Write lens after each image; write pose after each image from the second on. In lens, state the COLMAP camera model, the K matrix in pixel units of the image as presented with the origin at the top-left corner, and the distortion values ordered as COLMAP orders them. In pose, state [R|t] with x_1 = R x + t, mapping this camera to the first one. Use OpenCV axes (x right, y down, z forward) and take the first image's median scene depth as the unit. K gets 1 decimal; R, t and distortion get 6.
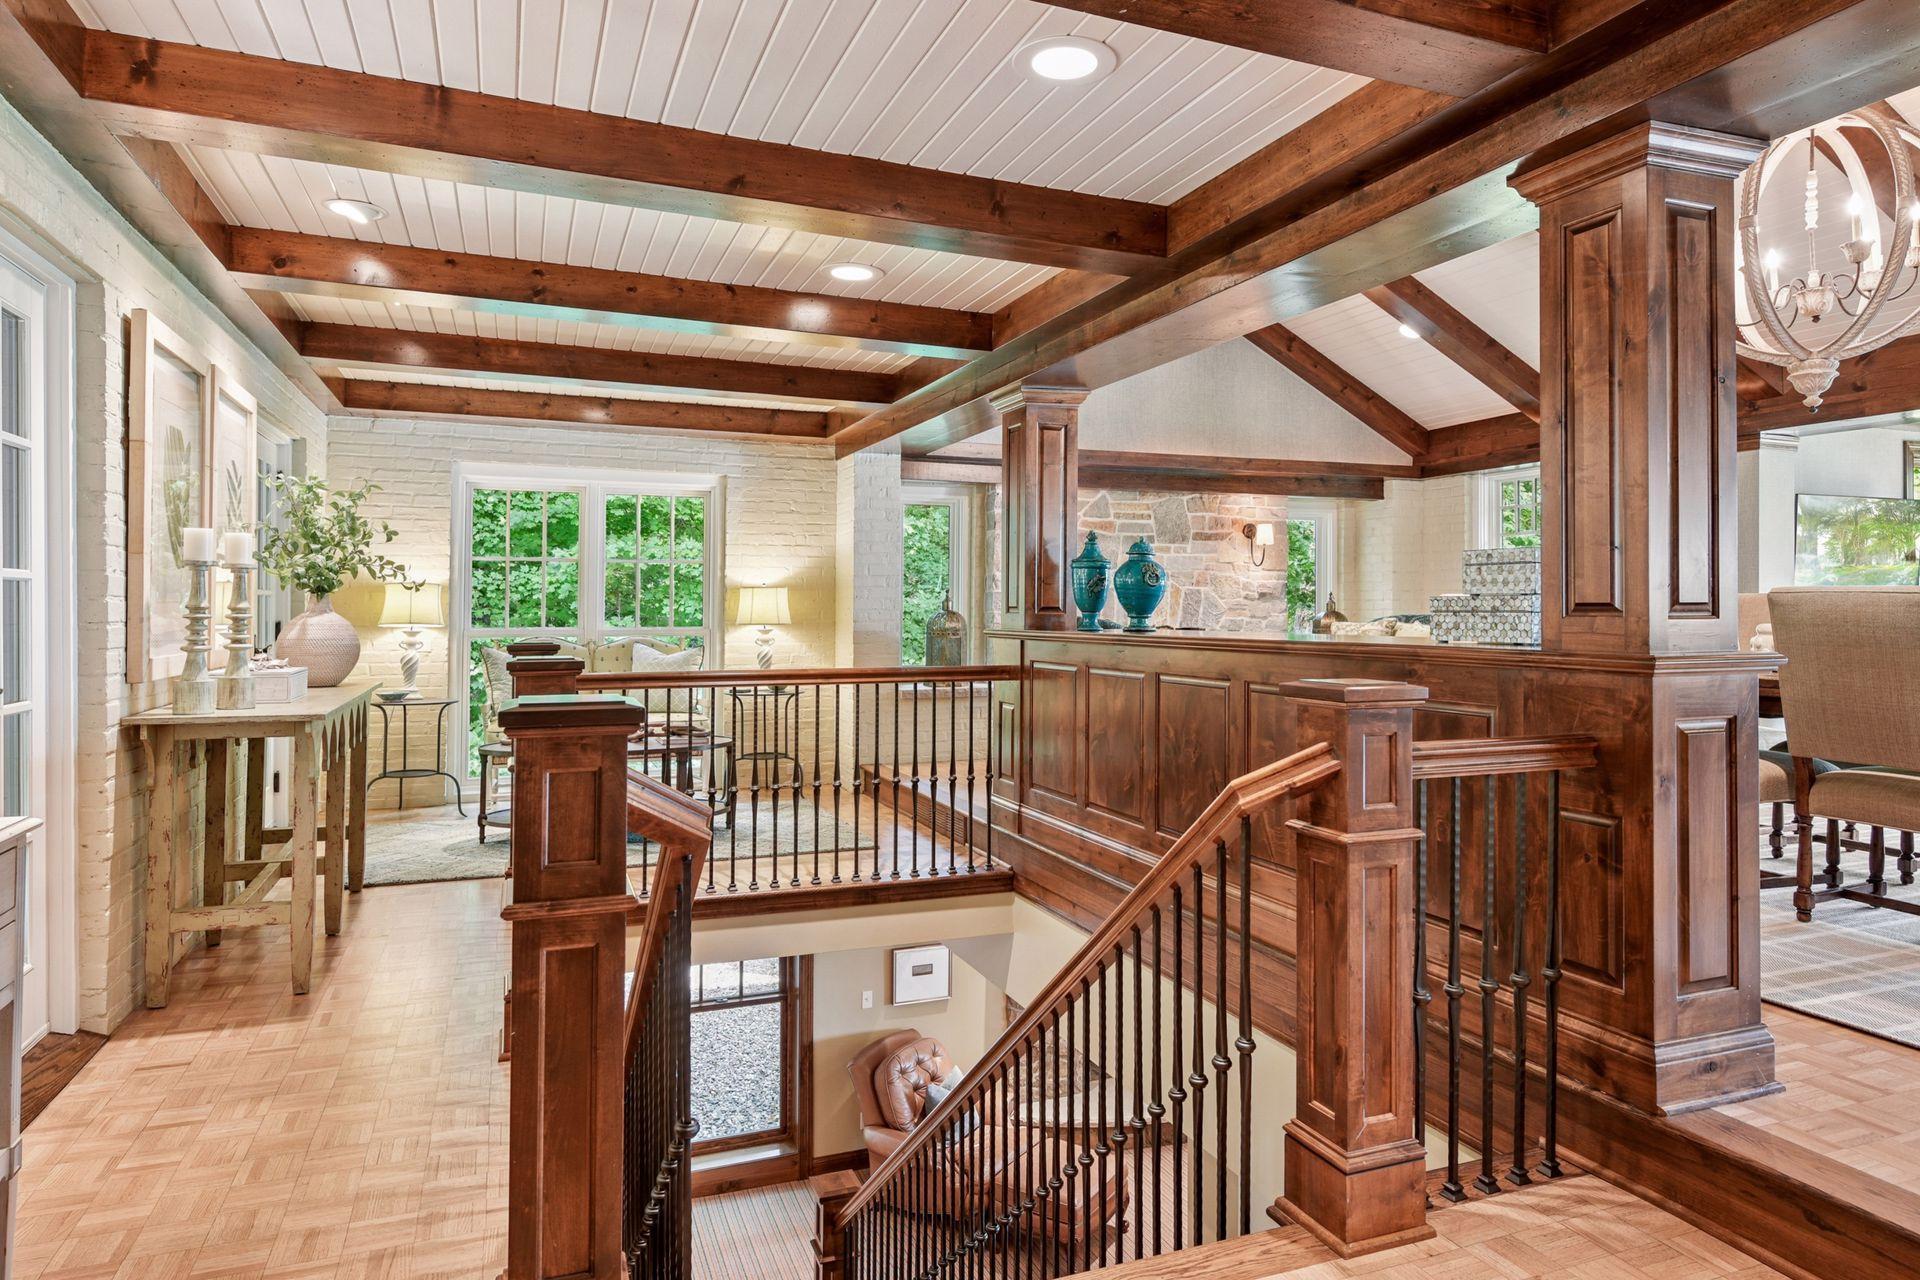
lens RADIAL K [[1166.1, 0, 965.4], [0, 1166.1, 595.0], [0, 0, 1]] dist [-0.004204, -0.000604]
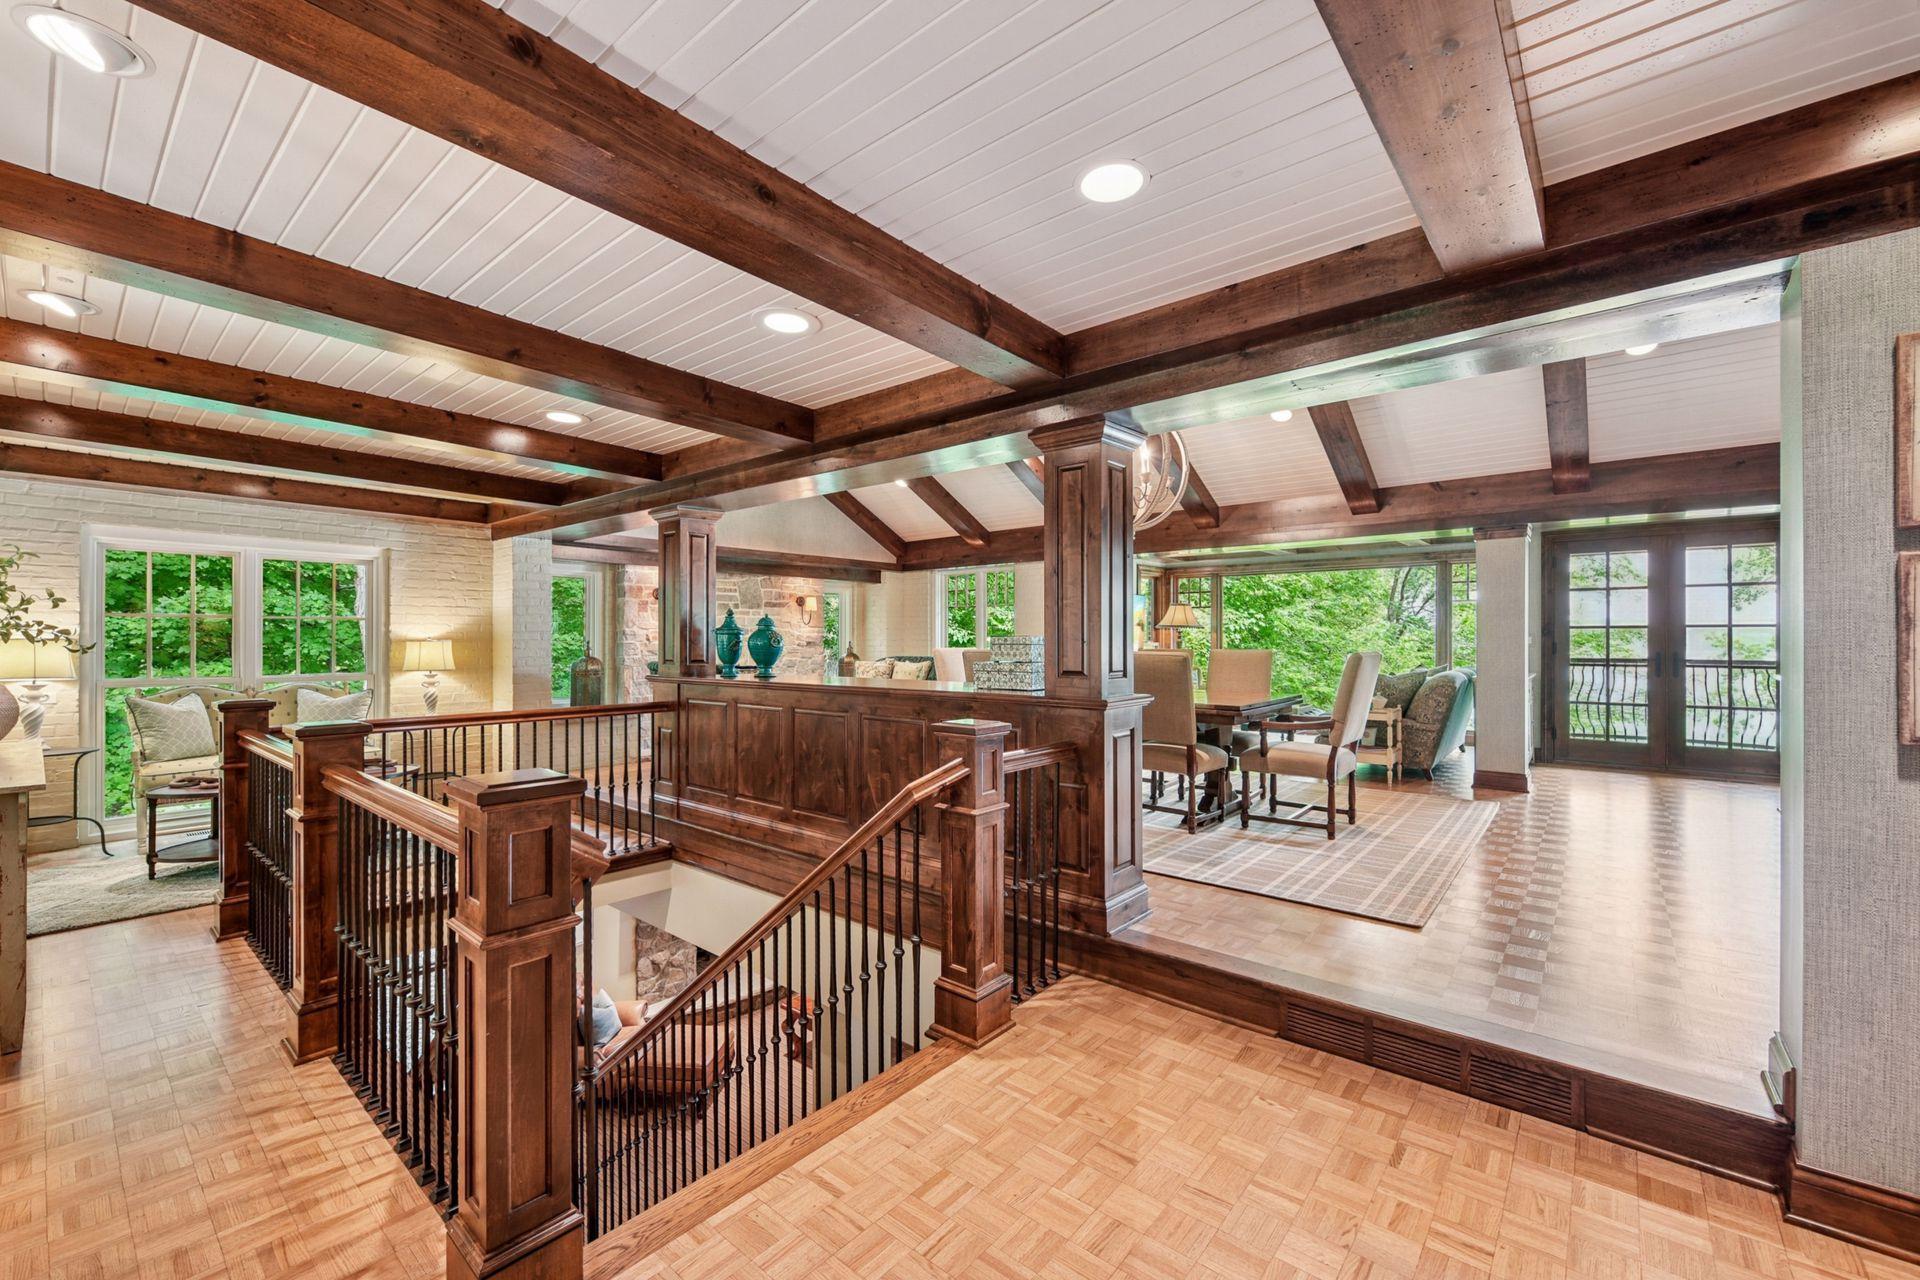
lens RADIAL K [[785.0, 0, 962.3], [0, 785.0, 642.5], [0, 0, 1]] dist [-0.006420, -0.000068]
pose [[0.877037, -0.002669, 0.480416, -0.134996], [-0.004493, 0.999895, 0.013756, -0.033403], [-0.480402, -0.014223, 0.876933, -0.013796]]
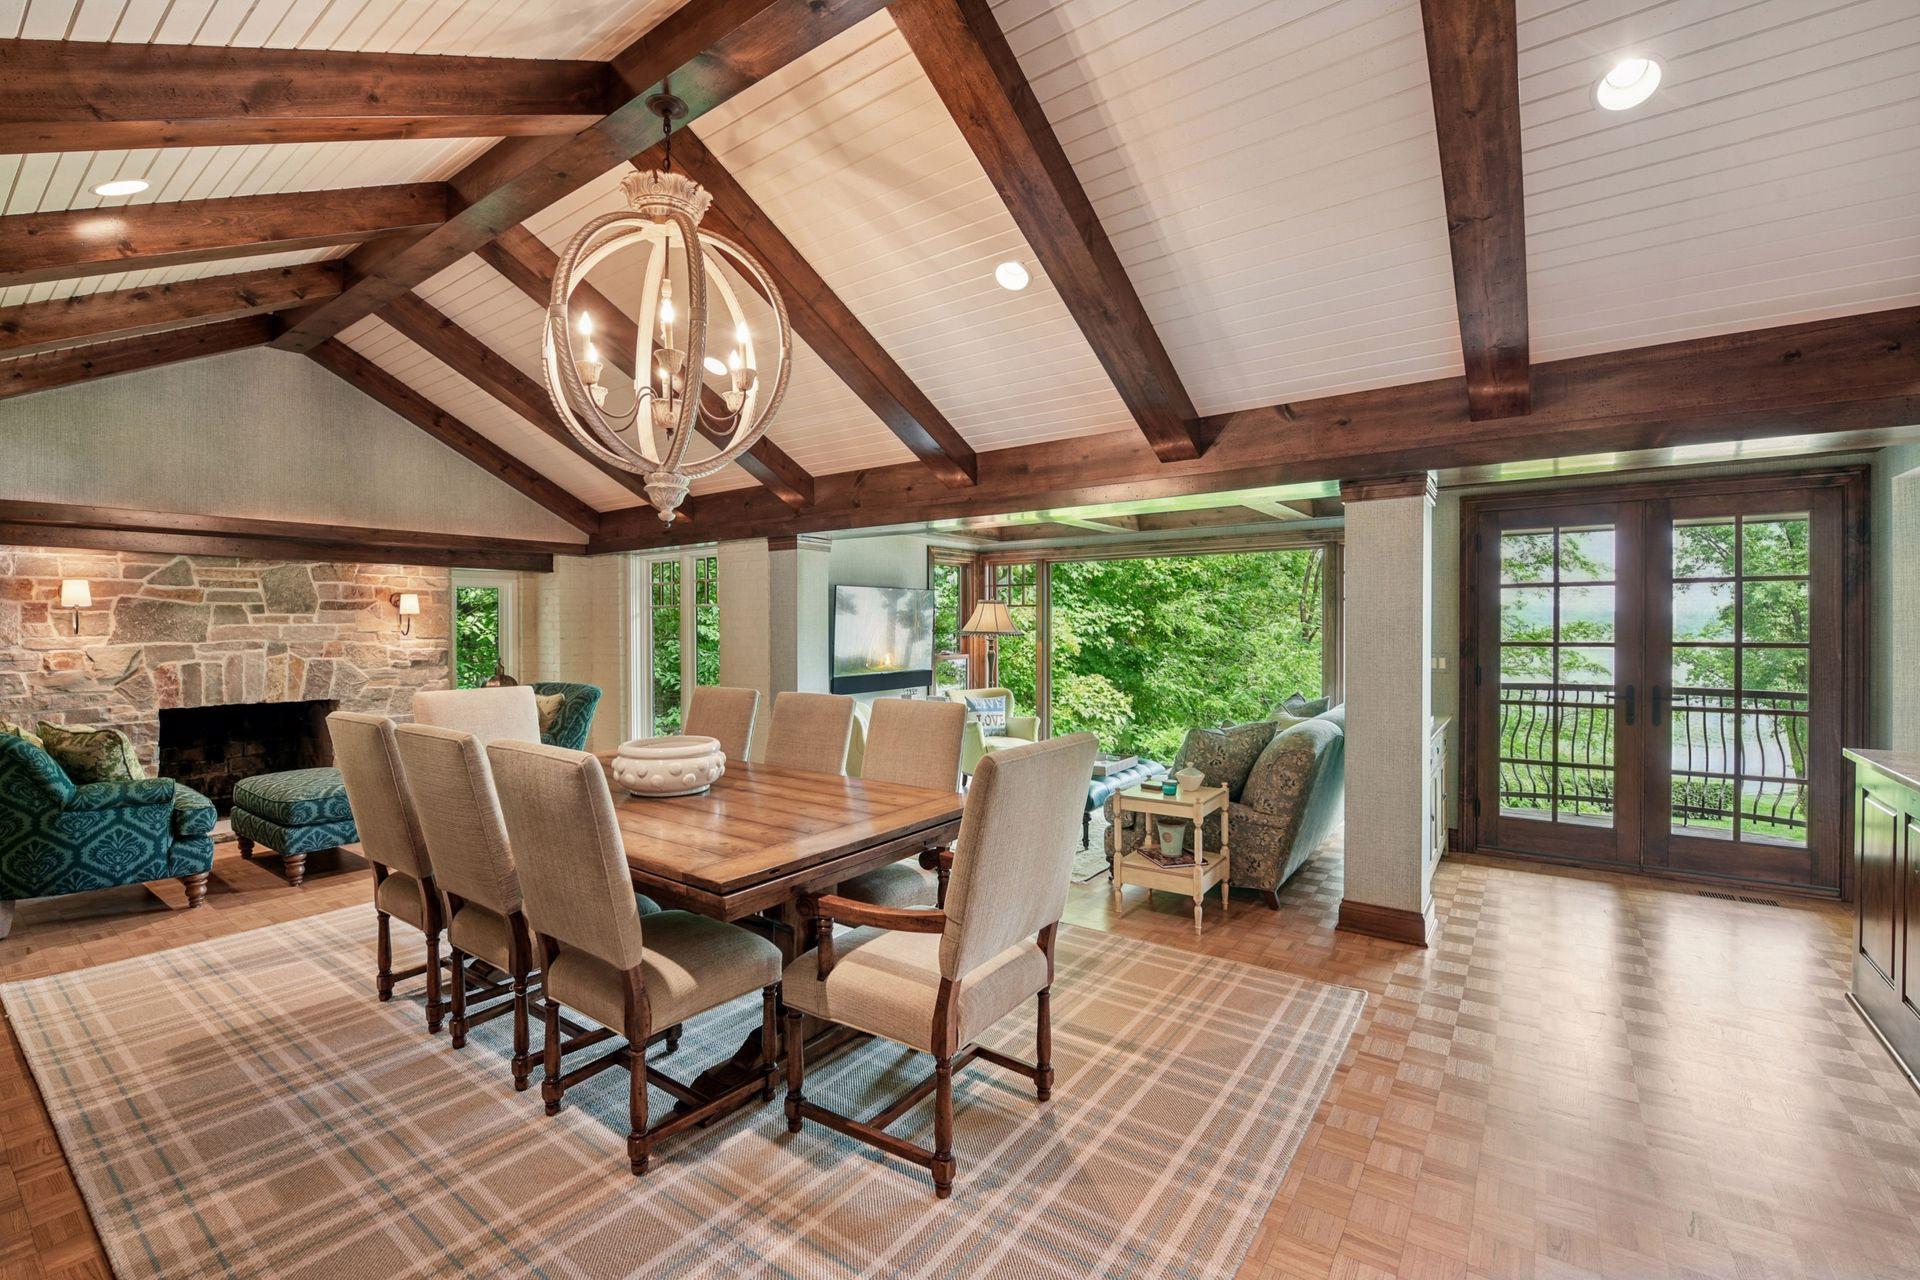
lens RADIAL K [[815.3, 0, 971.7], [0, 815.3, 634.7], [0, 0, 1]] dist [-0.013450, -0.000278]
pose [[0.838789, -0.008521, 0.544390, 0.576780], [-0.001430, 0.999840, 0.017853, -0.079311], [-0.544455, -0.015753, 0.838642, 0.284545]]
